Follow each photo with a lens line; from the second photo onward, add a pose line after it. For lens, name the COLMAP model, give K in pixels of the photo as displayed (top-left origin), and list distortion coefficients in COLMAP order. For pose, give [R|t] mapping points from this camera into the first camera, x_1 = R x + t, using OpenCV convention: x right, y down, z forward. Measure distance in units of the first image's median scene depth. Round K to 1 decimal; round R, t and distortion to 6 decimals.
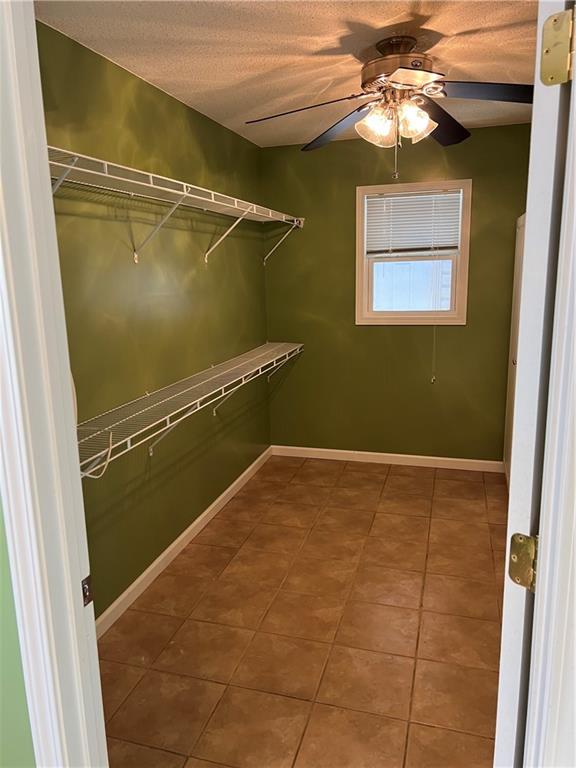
lens RADIAL K [[578.9, 0, 282.4], [0, 578.9, 383.7], [0, 0, 1]] dist [0.051775, -0.065280]
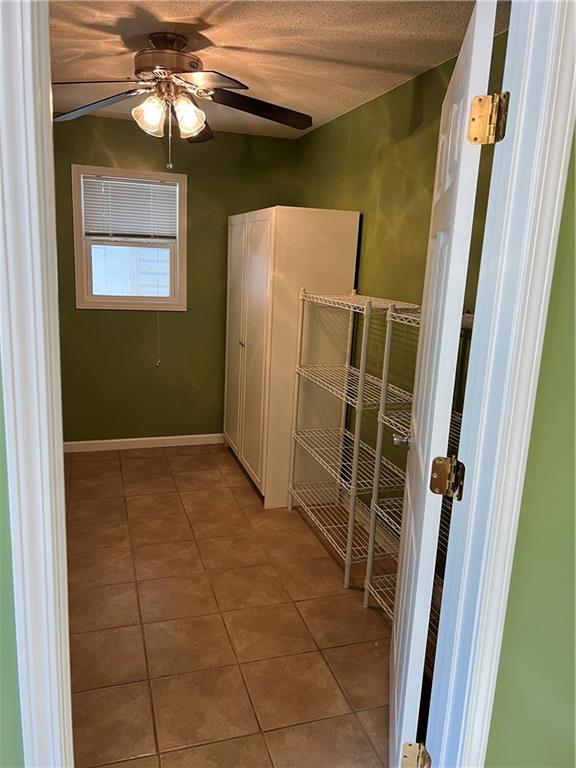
lens RADIAL K [[578.9, 0, 288.4], [0, 578.9, 380.6], [0, 0, 1]] dist [0.051775, -0.065280]
pose [[0.816598, -0.058713, 0.574213, -0.206349], [0.048863, 0.998274, 0.032584, 0.002801], [-0.575135, 0.001449, 0.818057, 0.018747]]
